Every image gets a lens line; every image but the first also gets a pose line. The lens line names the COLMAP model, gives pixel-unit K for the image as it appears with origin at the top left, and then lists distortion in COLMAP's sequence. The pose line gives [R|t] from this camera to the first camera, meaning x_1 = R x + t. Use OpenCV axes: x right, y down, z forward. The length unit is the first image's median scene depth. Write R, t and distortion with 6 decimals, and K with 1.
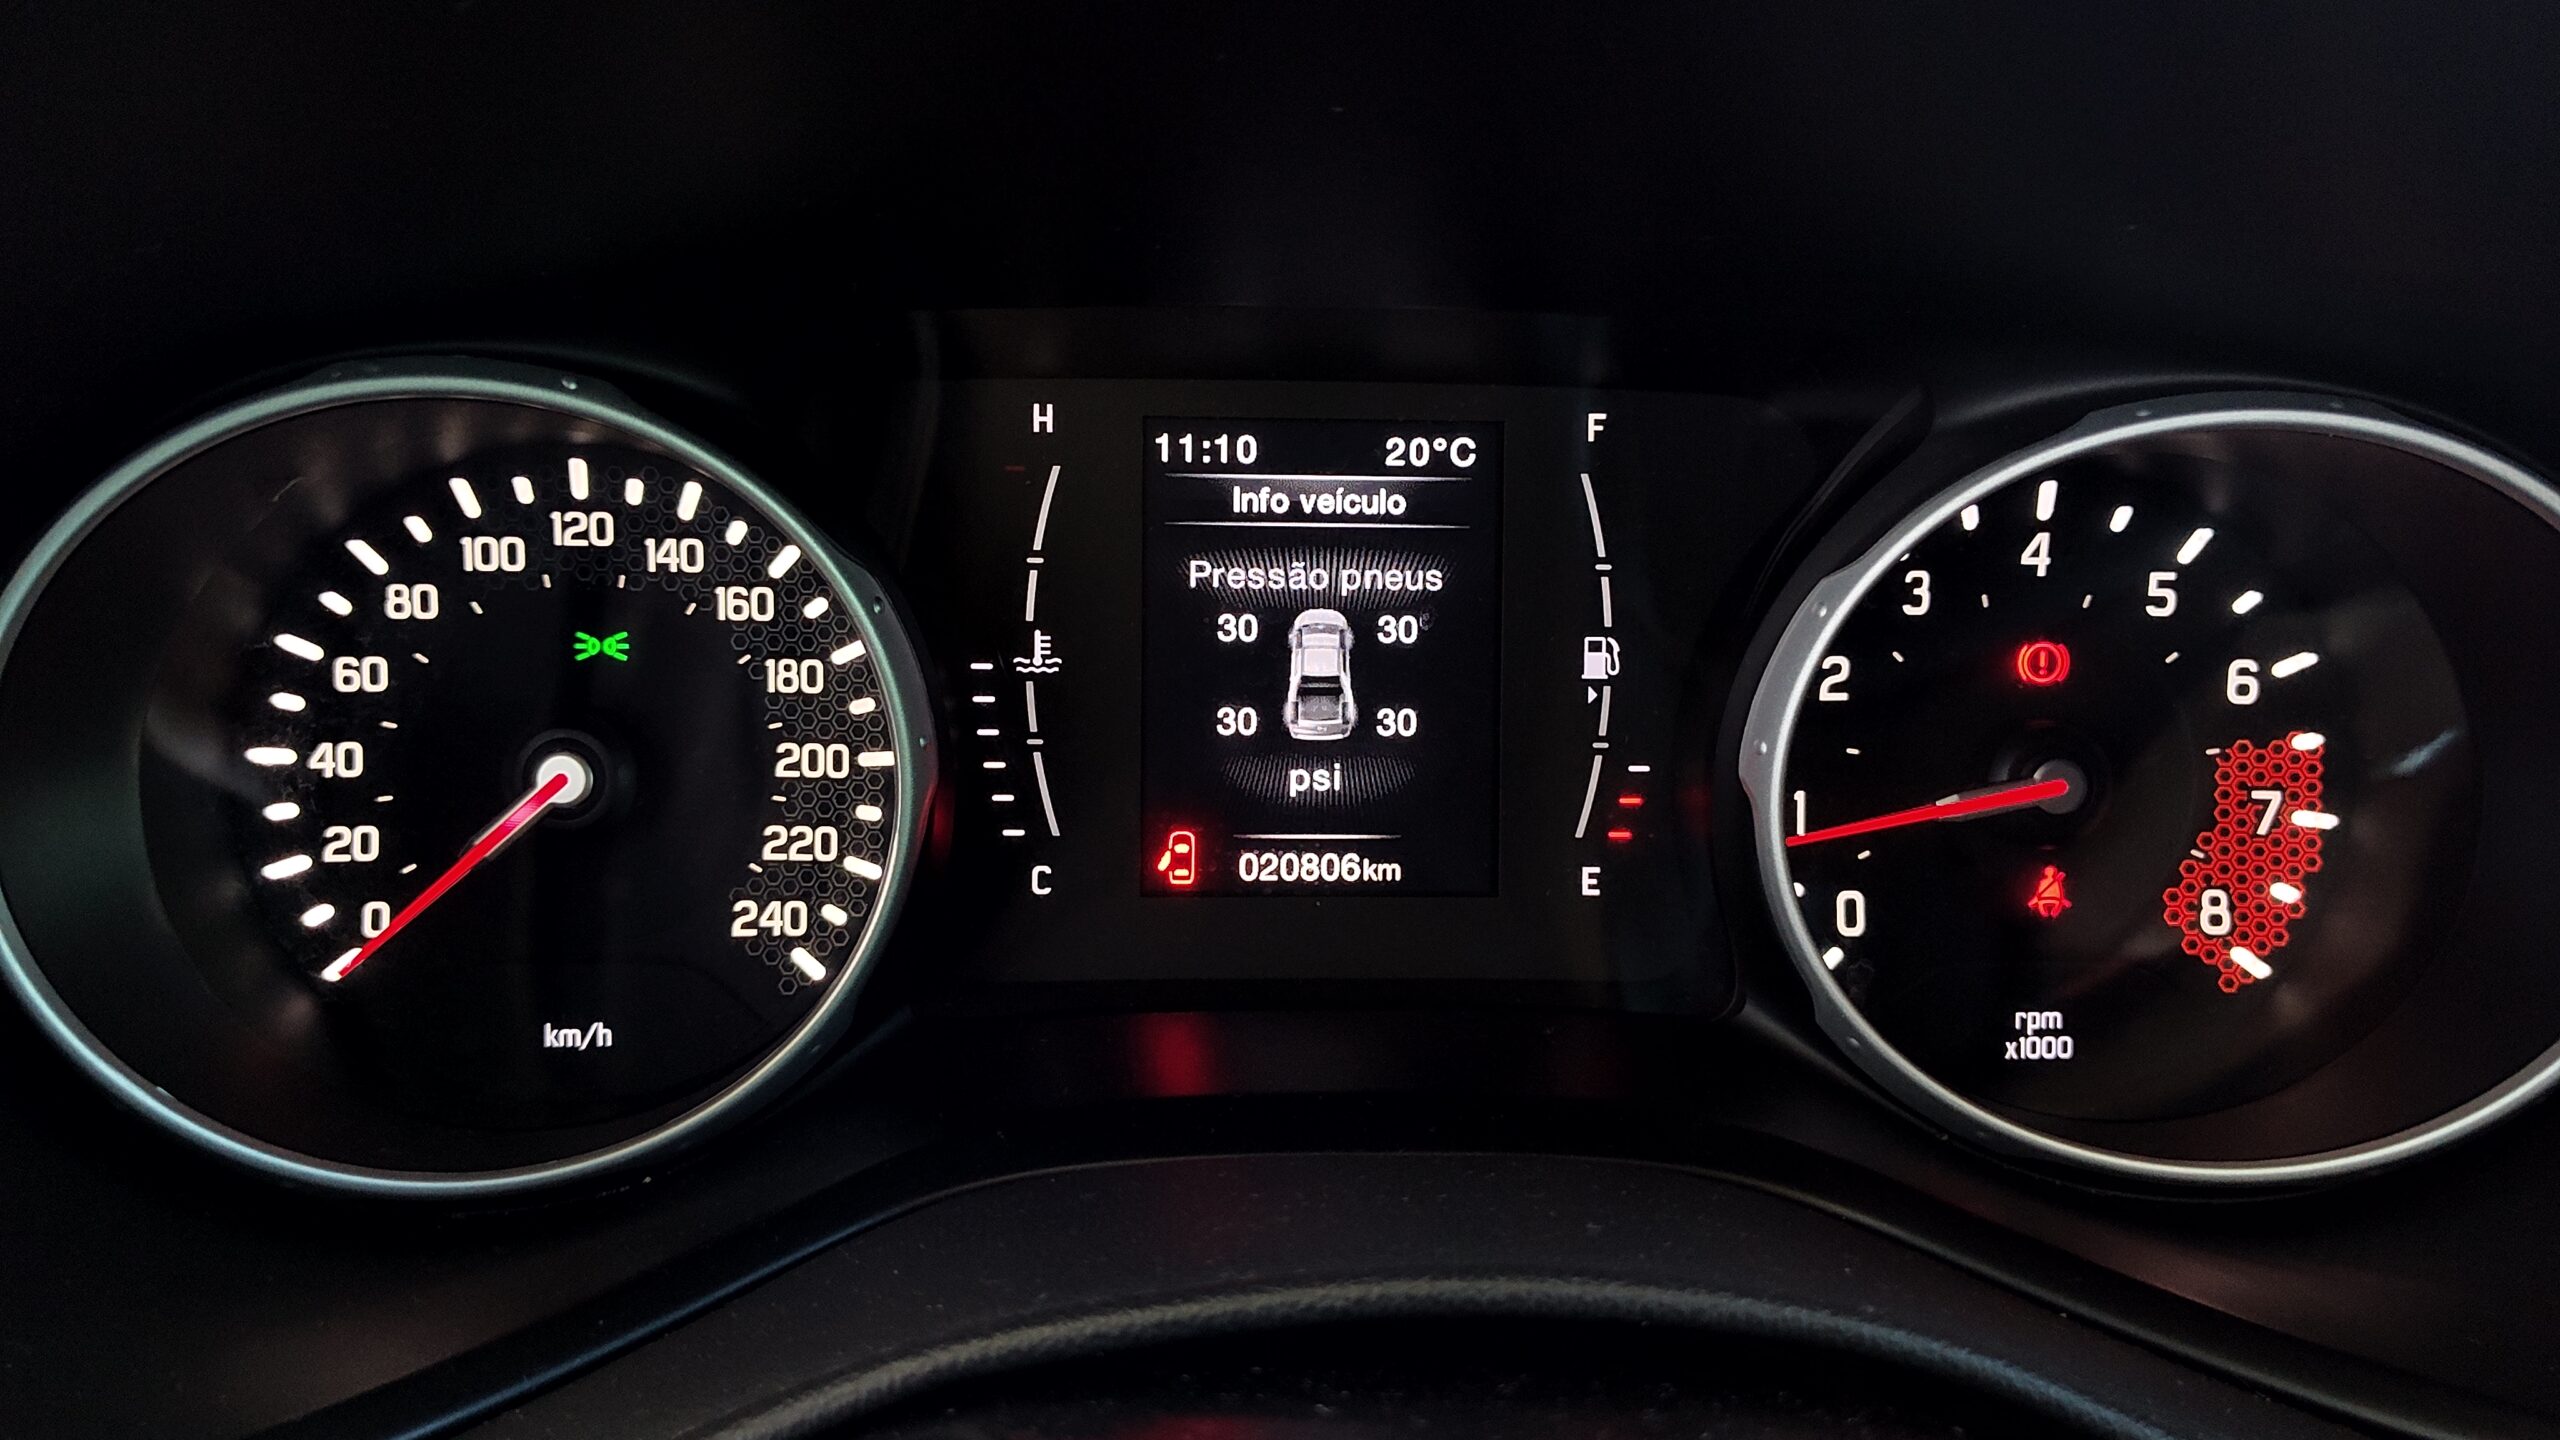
lens RADIAL K [[2385.5, 0, 1359.9], [0, 2385.5, 696.4], [0, 0, 1]] dist [-0.006248, 0.000000]
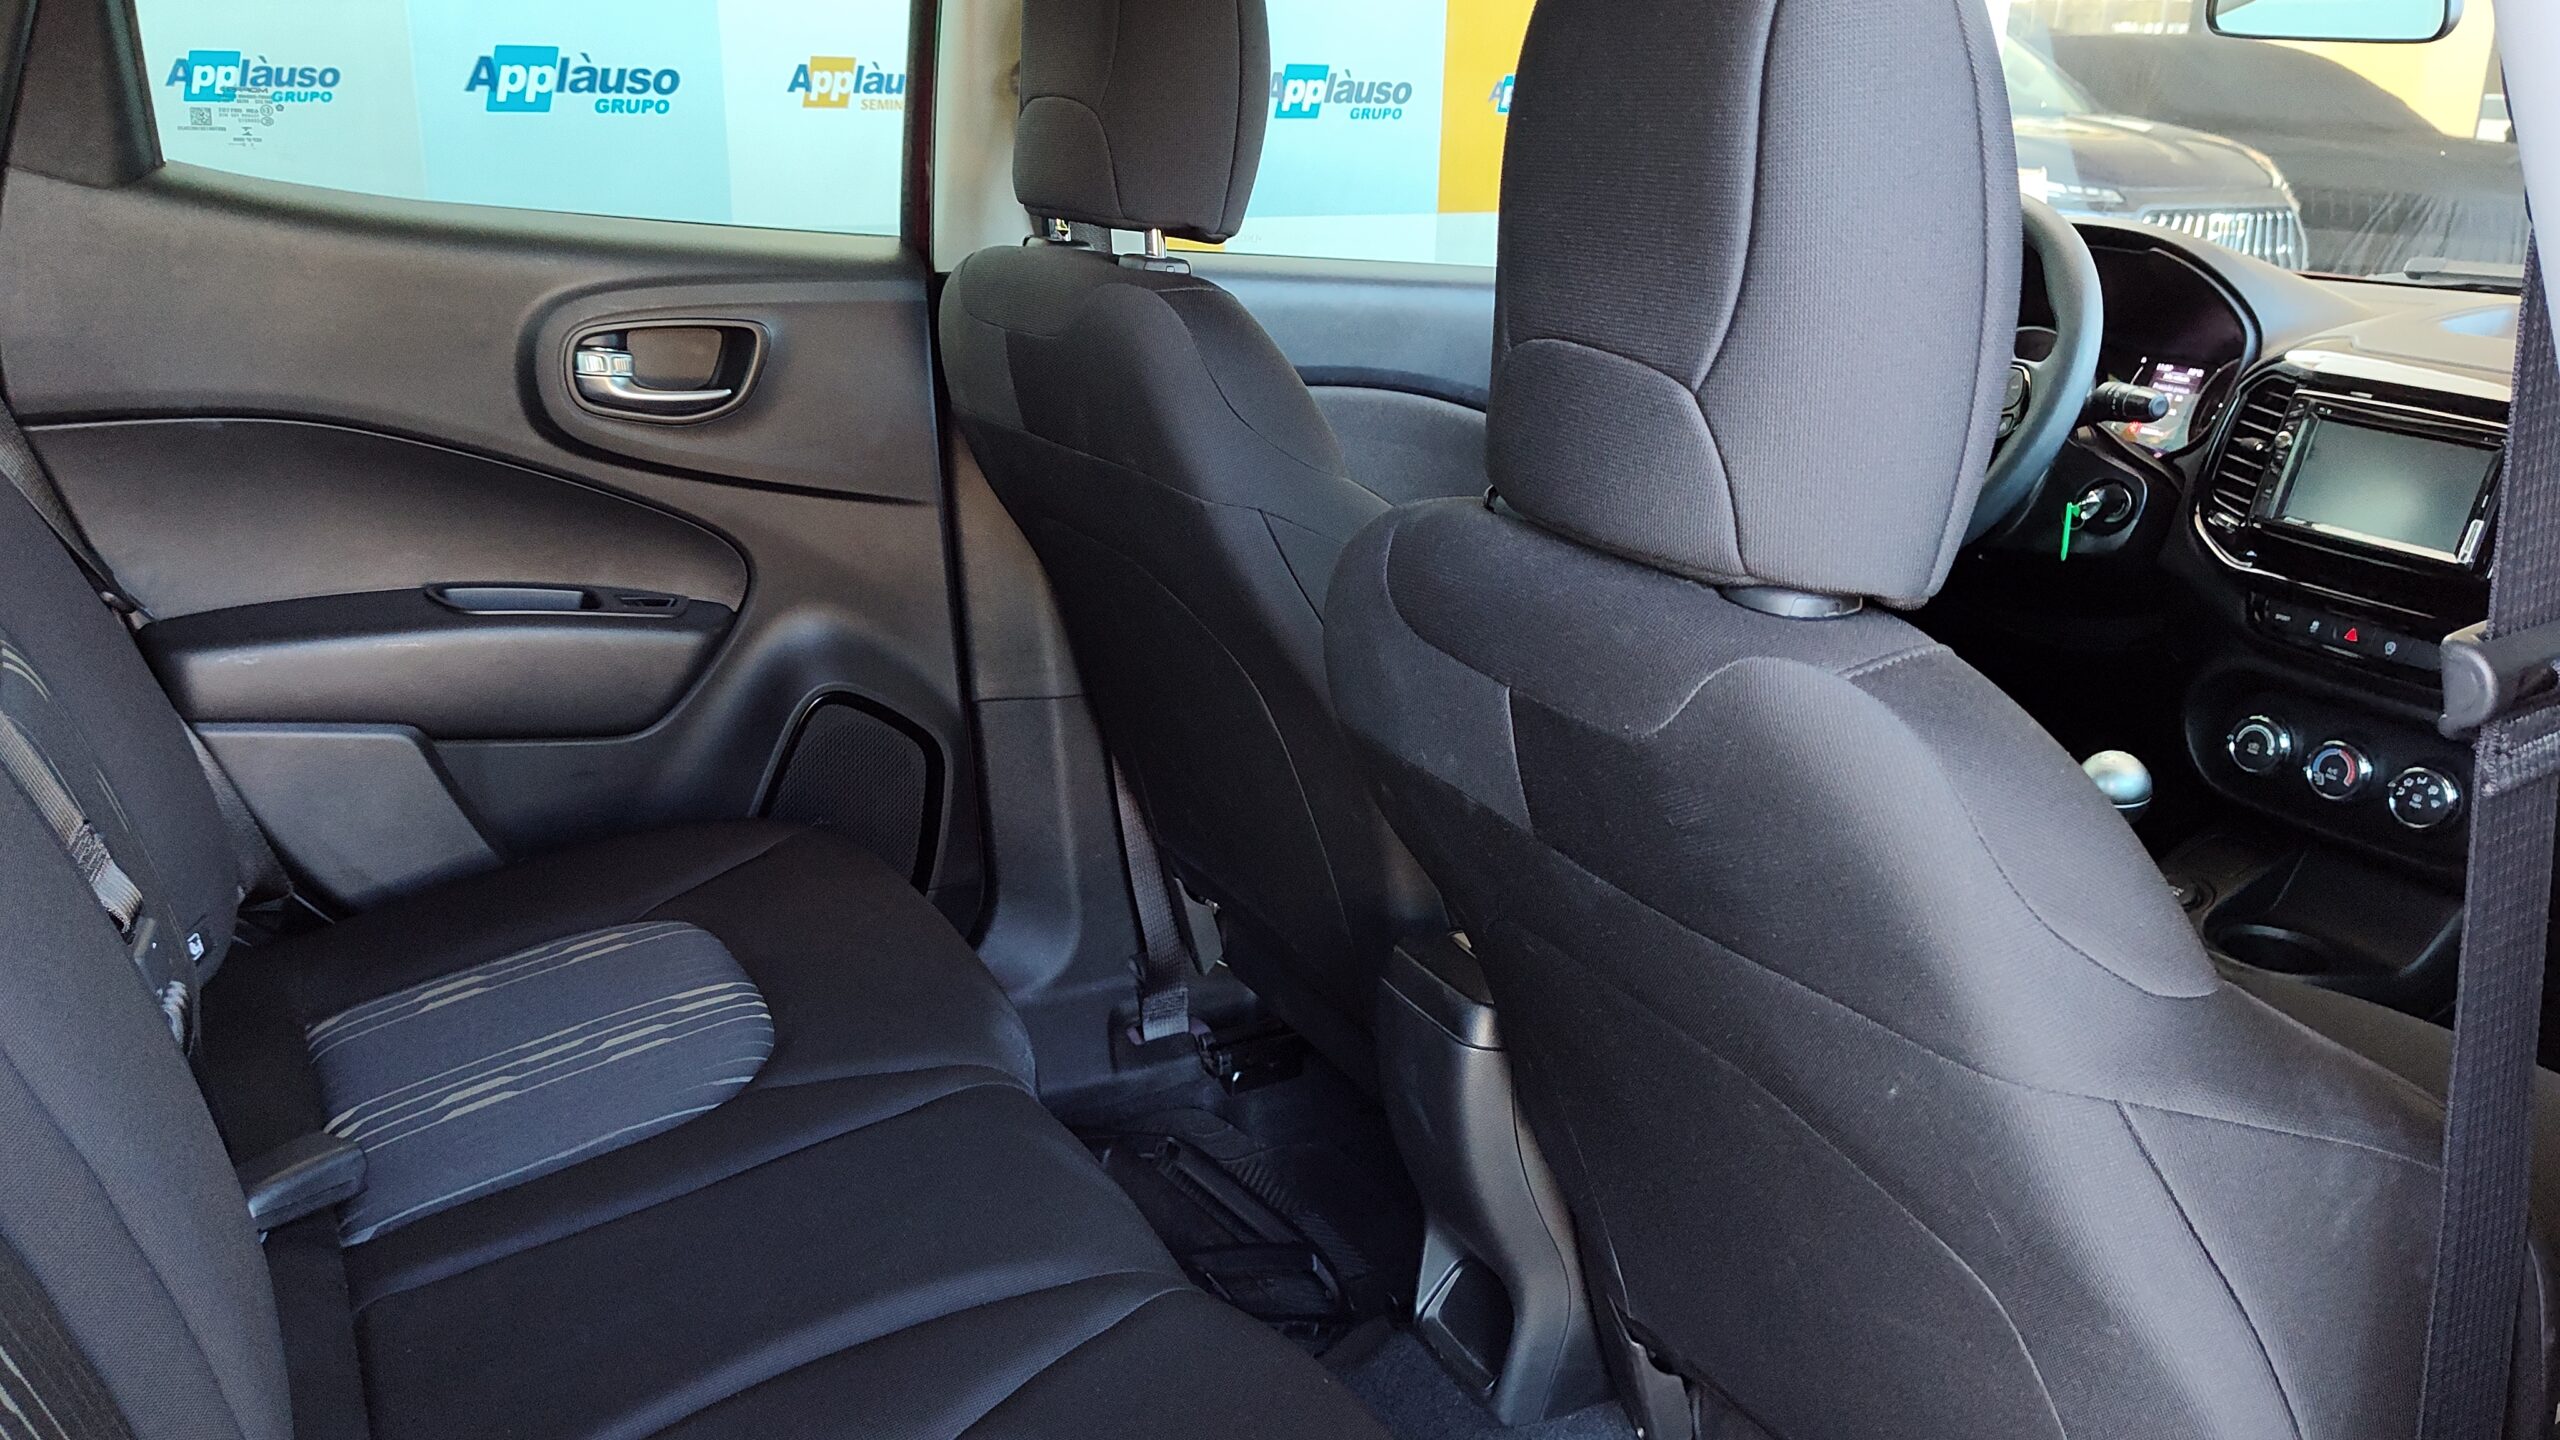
lens RADIAL K [[2018.2, 0, 1292.3], [0, 2018.2, 701.2], [0, 0, 1]] dist [0.045546, -0.041879]
pose [[0.421153, 0.245232, -0.873208, 4.093172], [-0.394113, 0.916592, 0.067333, 1.323304], [0.816887, 0.315785, 0.482675, -3.403340]]
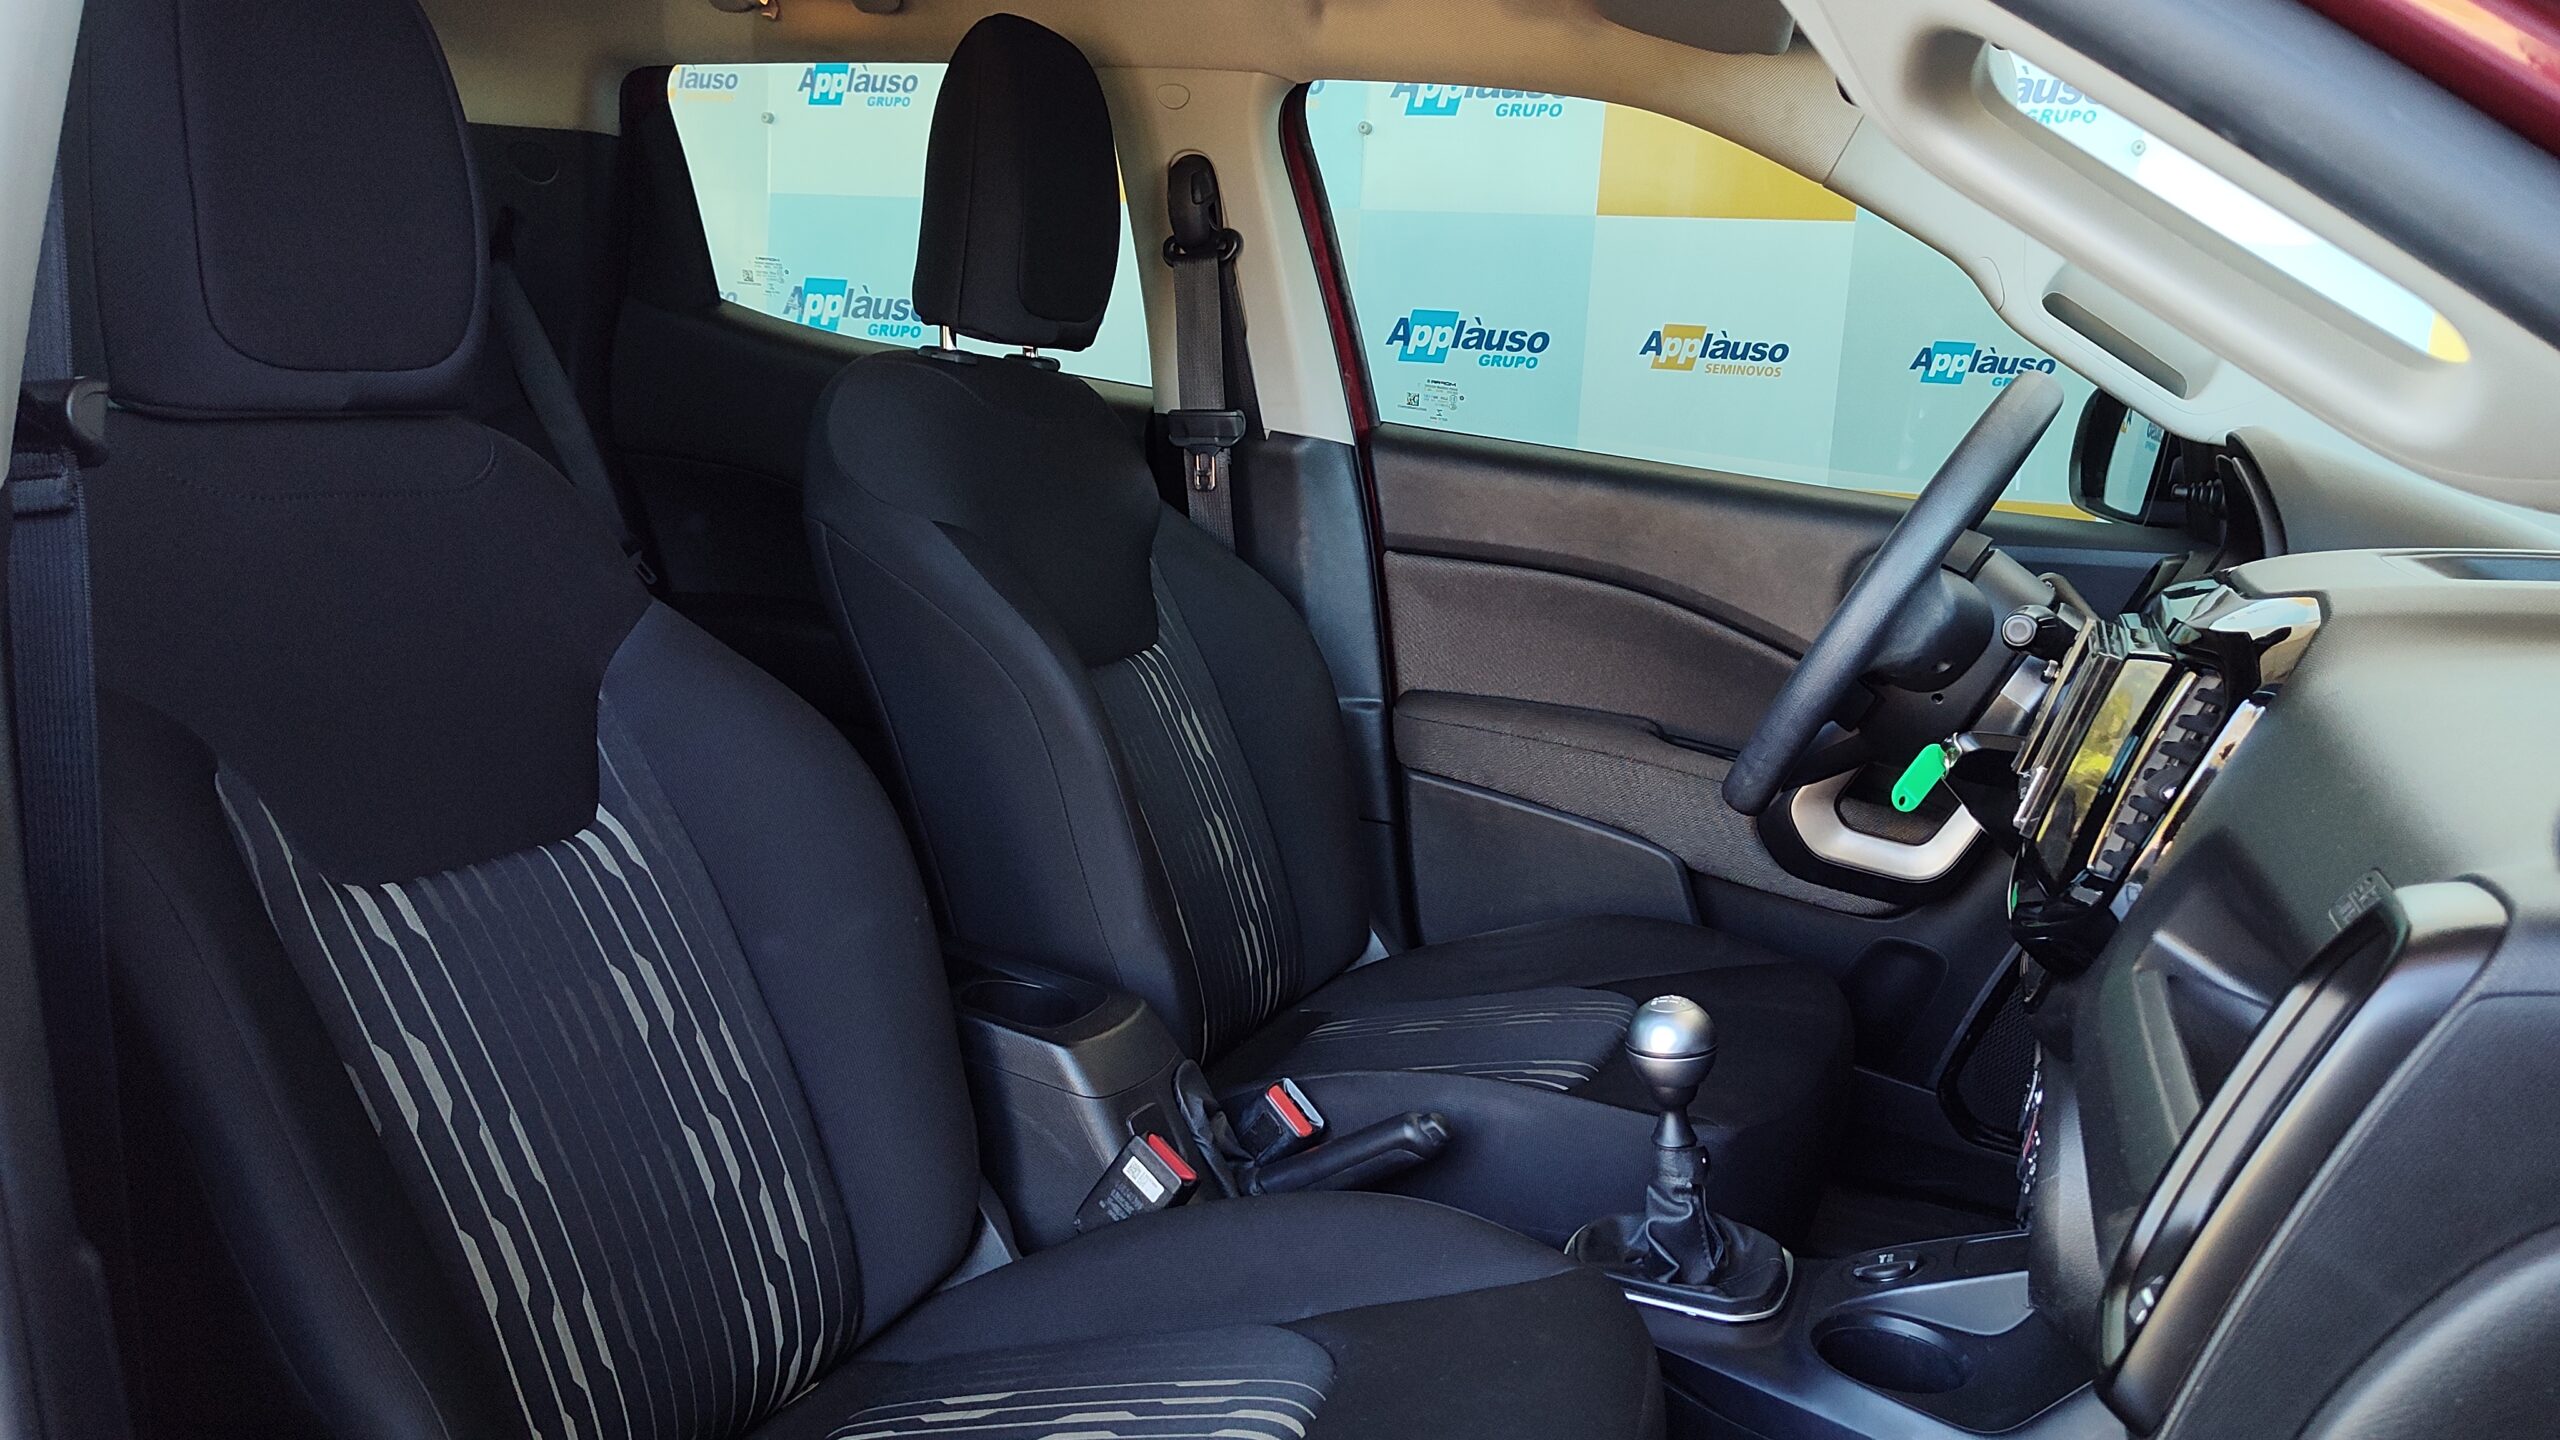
lens RADIAL K [[2018.2, 0, 1295.5], [0, 2018.2, 707.6], [0, 0, 1]] dist [0.045546, -0.041879]
pose [[-0.420972, 0.079571, -0.903577, 4.484430], [-0.462271, 0.838257, 0.289189, -0.142639], [0.780441, 0.539438, -0.316099, 0.585665]]
